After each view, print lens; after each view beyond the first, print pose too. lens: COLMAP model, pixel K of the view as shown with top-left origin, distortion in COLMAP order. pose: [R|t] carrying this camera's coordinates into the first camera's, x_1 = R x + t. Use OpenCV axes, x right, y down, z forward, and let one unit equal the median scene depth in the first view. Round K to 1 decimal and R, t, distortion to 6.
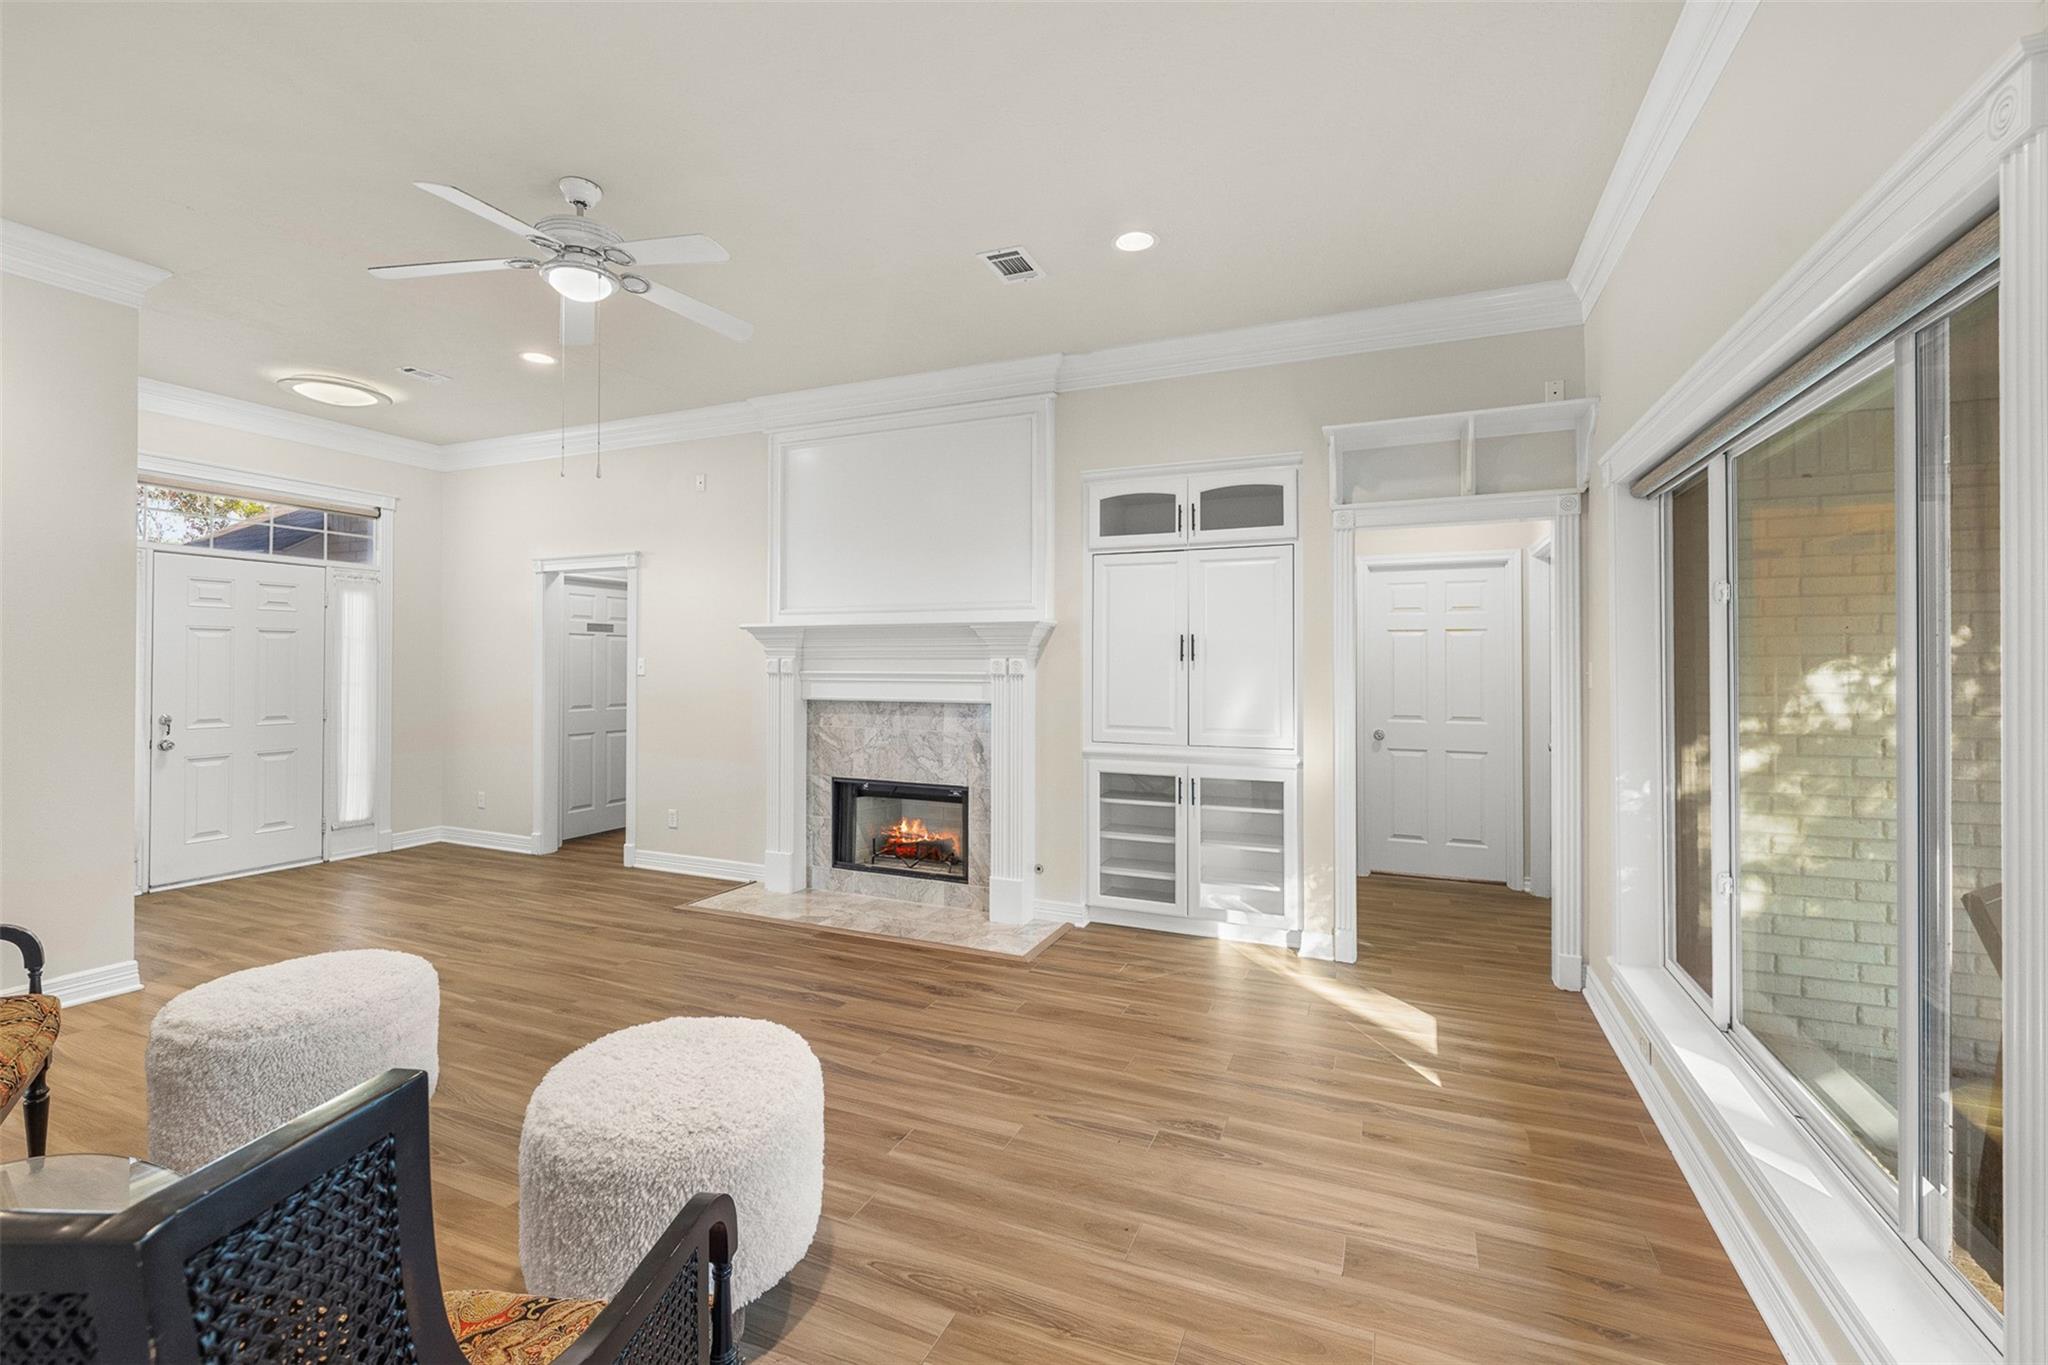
lens RADIAL K [[870.4, 0, 1019.0], [0, 870.4, 657.4], [0, 0, 1]] dist [-0.000042, 0.000670]
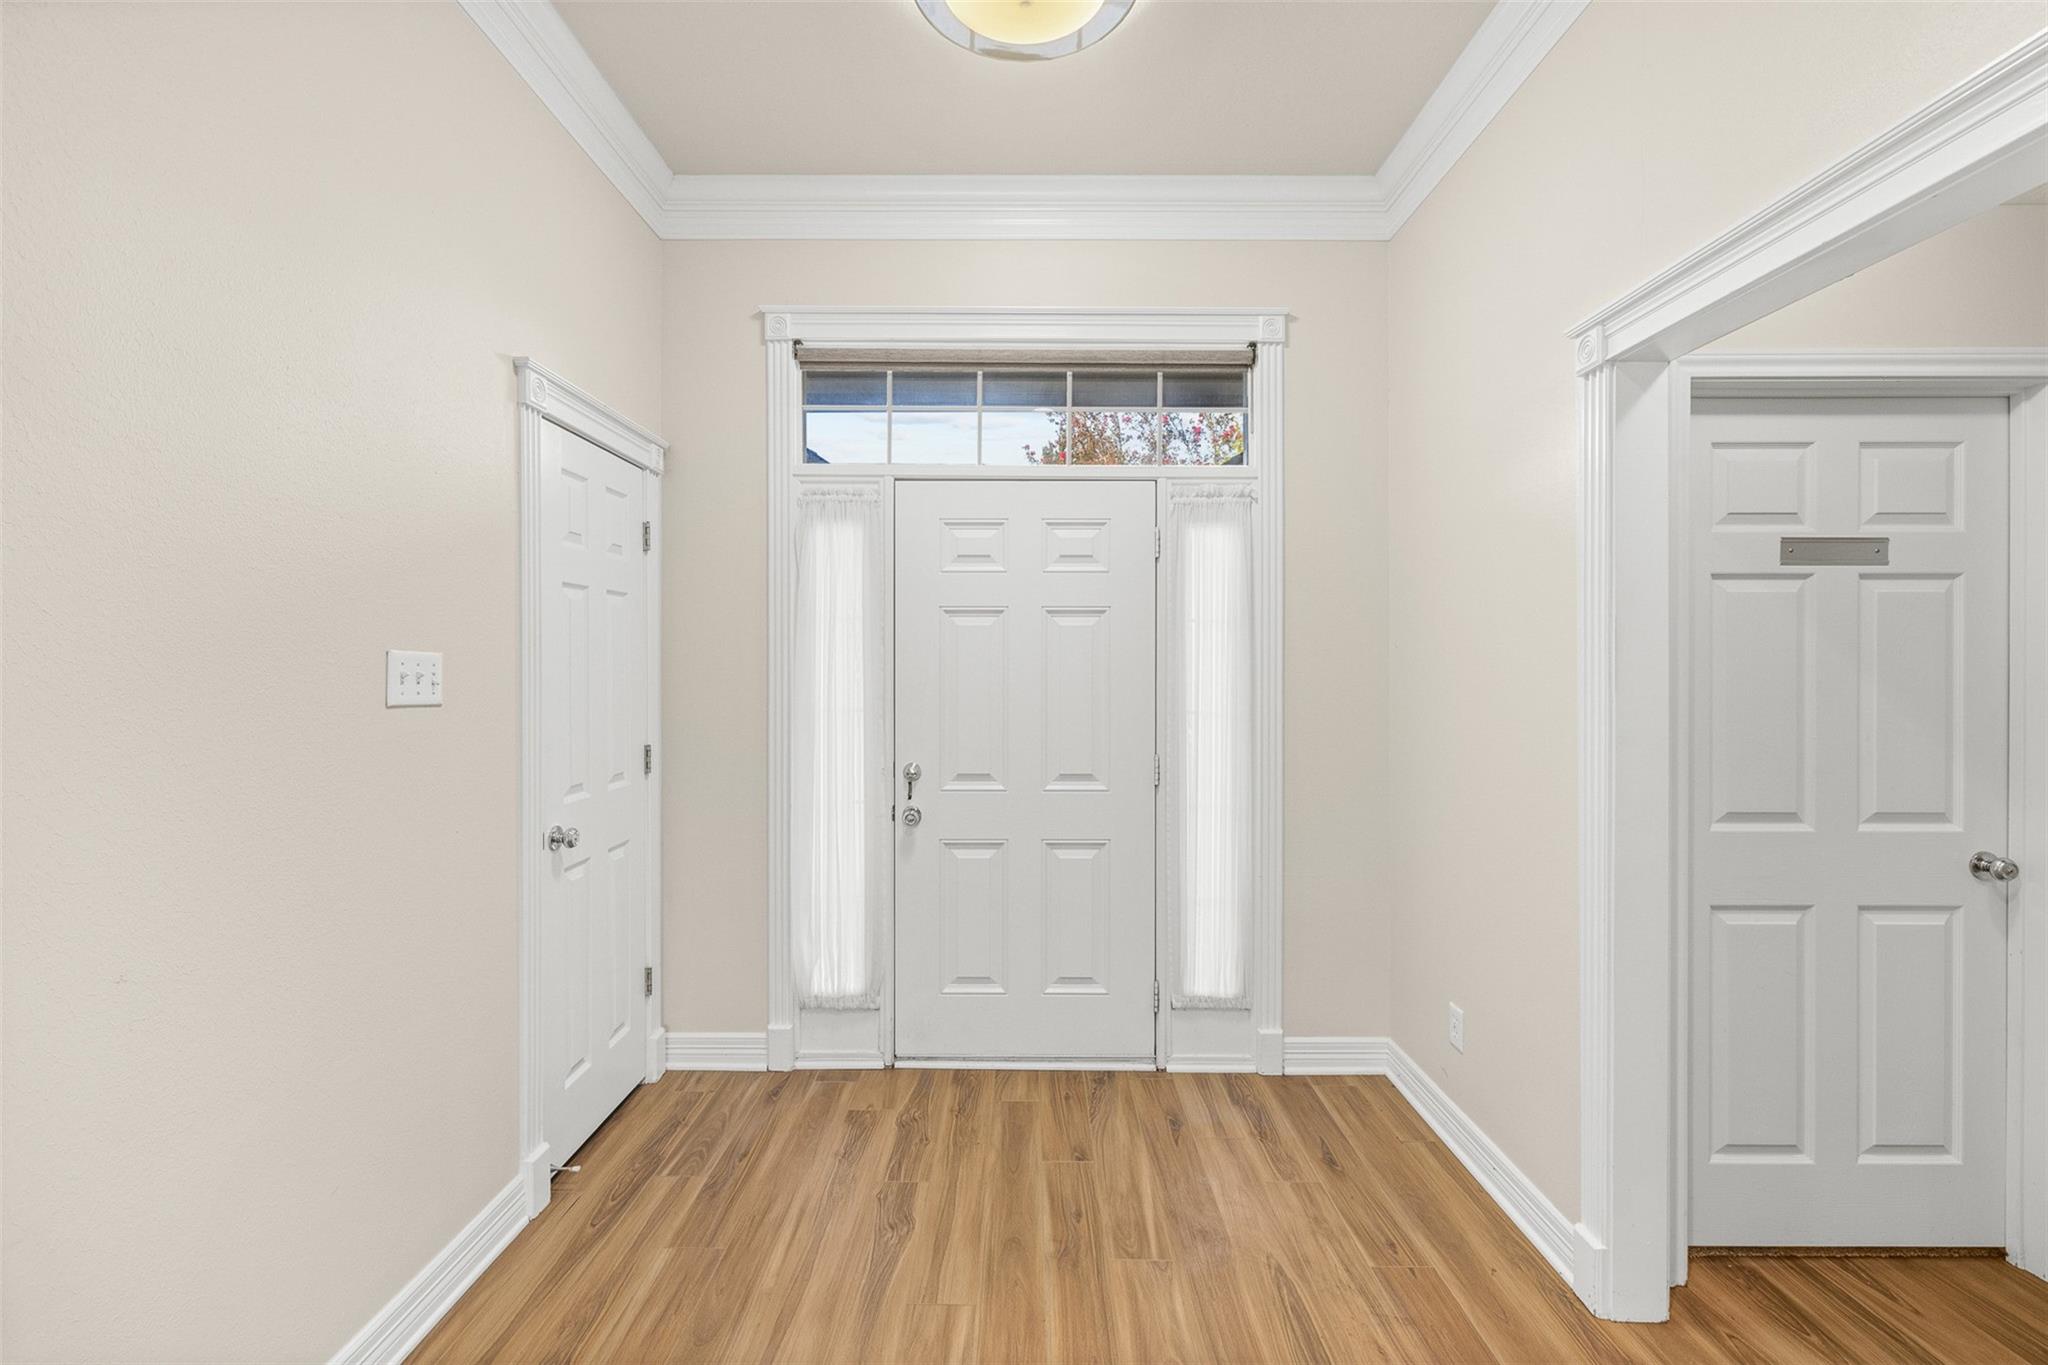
lens RADIAL K [[870.4, 0, 1019.4], [0, 870.4, 674.4], [0, 0, 1]] dist [-0.000042, 0.000670]
pose [[0.390487, -0.001624, -0.920607, -0.477699], [0.009729, 0.999950, 0.002363, 0.007294], [0.920557, -0.009880, 0.390483, 0.949391]]
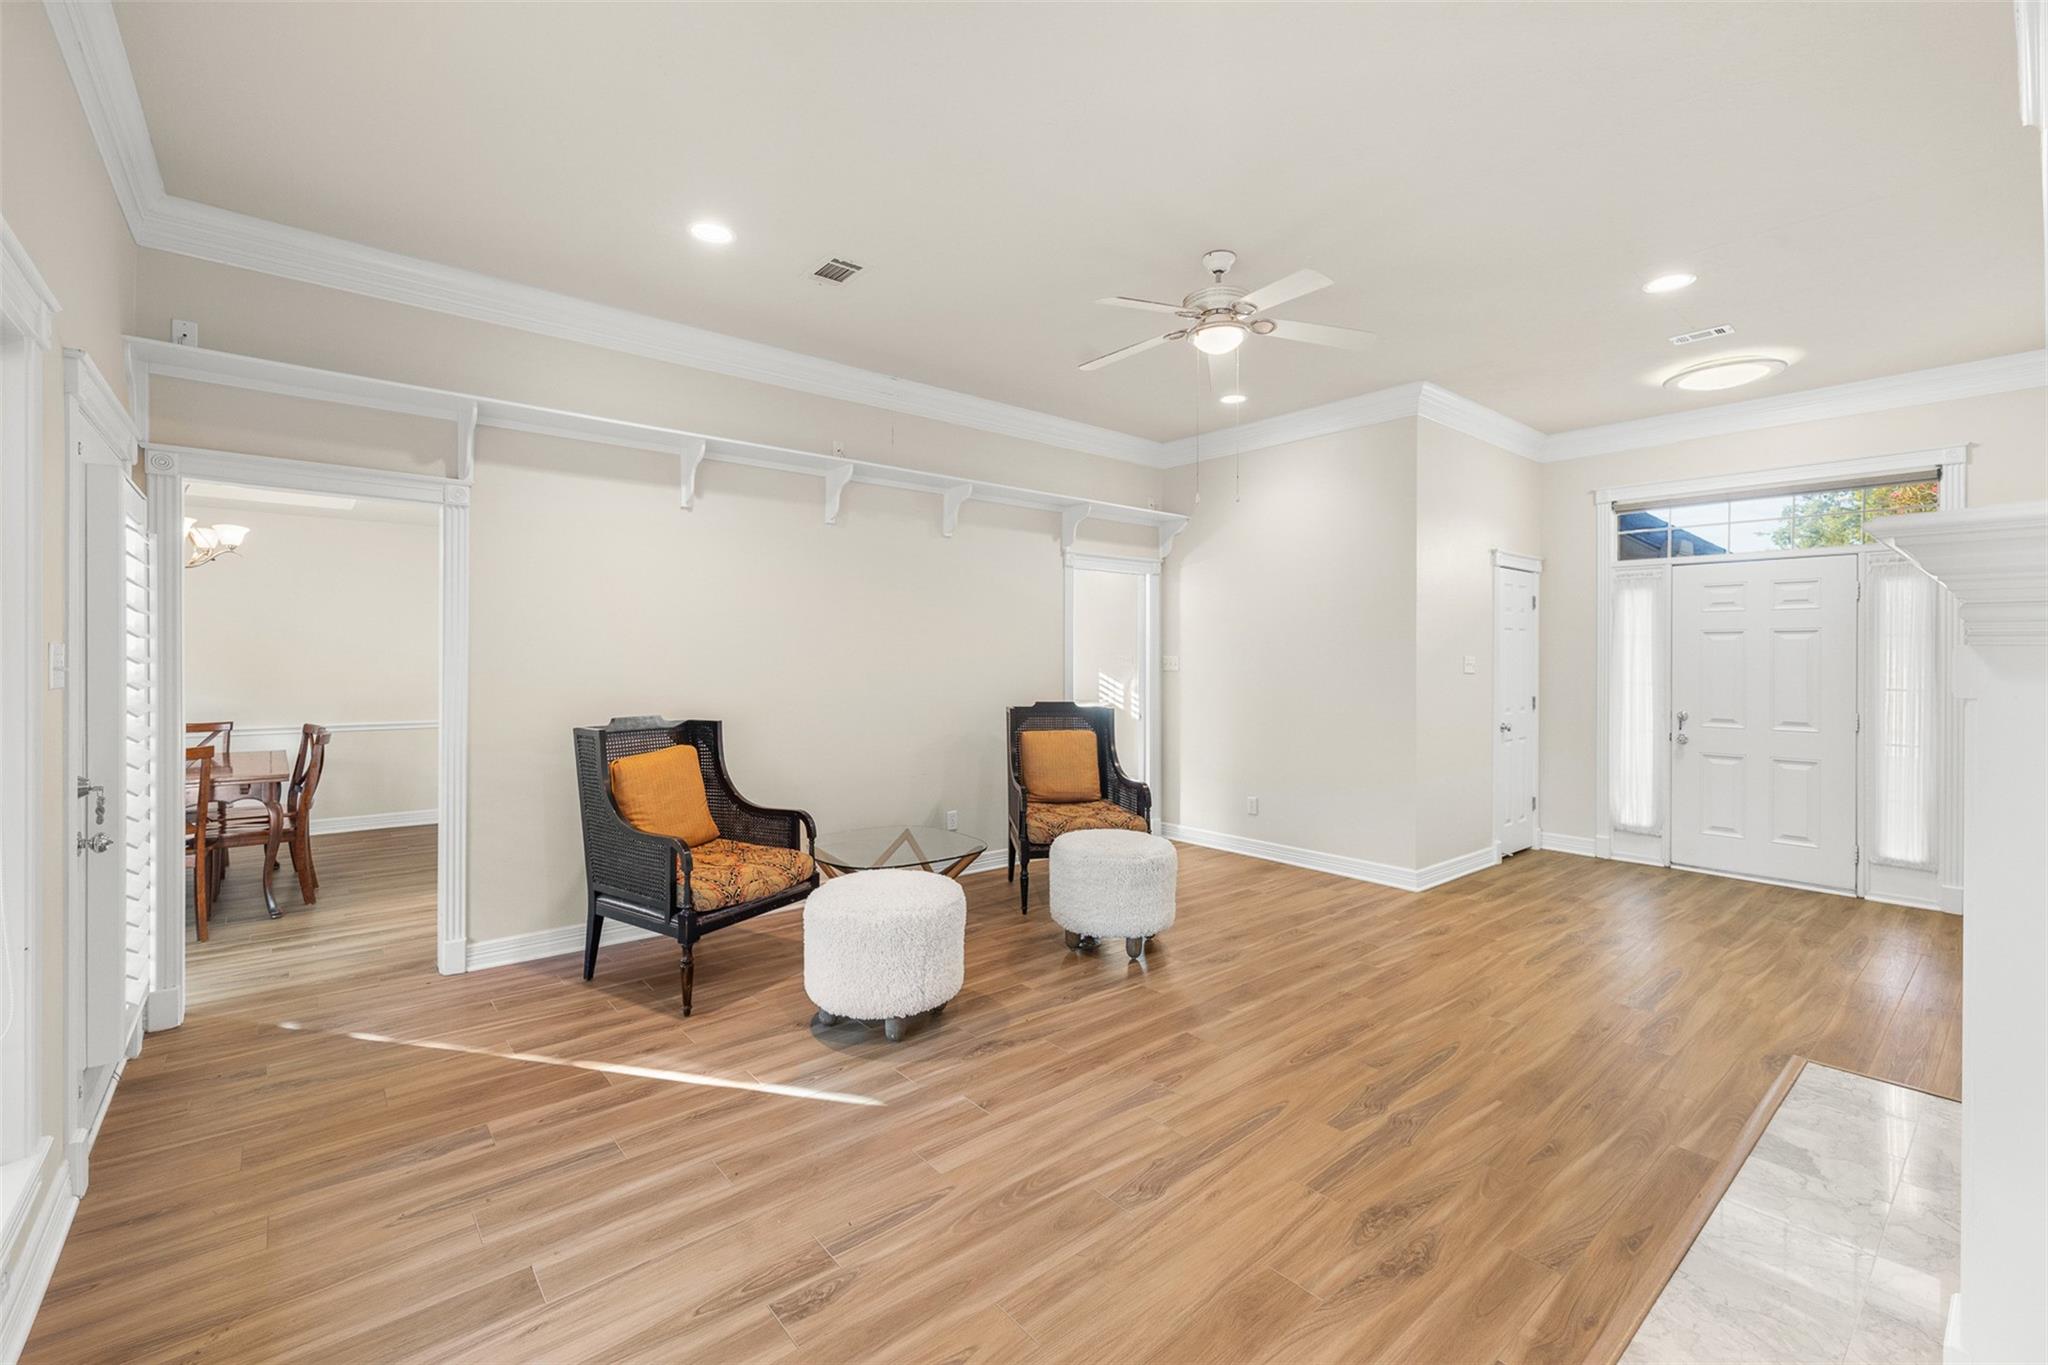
lens RADIAL K [[870.4, 0, 1021.1], [0, 870.4, 655.3], [0, 0, 1]] dist [-0.000042, 0.000670]
pose [[-0.445657, -0.011810, -0.895126, 0.437739], [-0.000777, 0.999918, -0.012806, 0.010117], [0.895204, -0.005011, -0.445629, 0.835240]]
